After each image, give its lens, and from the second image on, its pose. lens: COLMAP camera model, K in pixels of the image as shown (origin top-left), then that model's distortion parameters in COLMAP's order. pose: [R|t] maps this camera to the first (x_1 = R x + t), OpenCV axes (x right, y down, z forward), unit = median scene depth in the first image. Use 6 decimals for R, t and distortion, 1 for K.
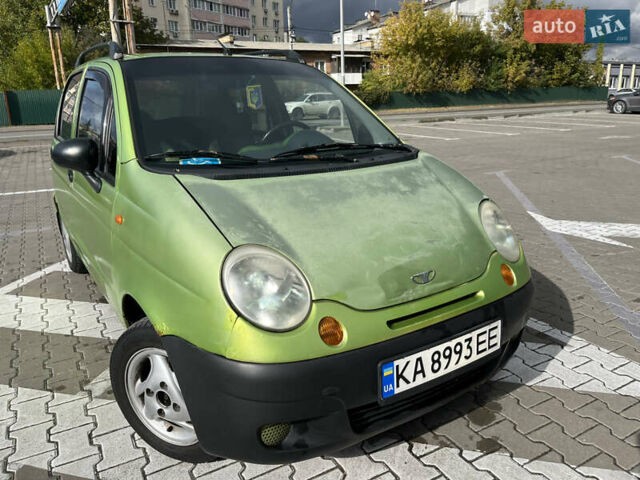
lens RADIAL K [[482.1, 0, 315.6], [0, 482.1, 246.1], [0, 0, 1]] dist [0.089429, -0.121875]
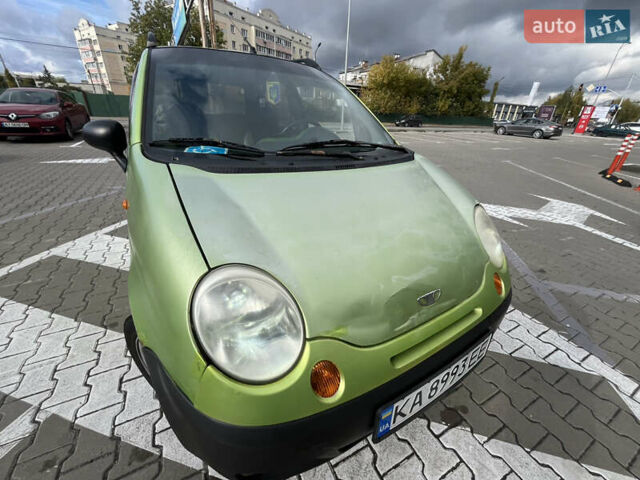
lens RADIAL K [[258.0, 0, 320.0], [0, 258.0, 240.0], [0, 0, 1]] dist [-0.000148, -0.000670]
pose [[0.997715, 0.067231, 0.006663, 0.002048], [-0.067424, 0.984559, 0.161548, -0.076450], [0.004301, -0.161628, 0.986842, 0.366660]]
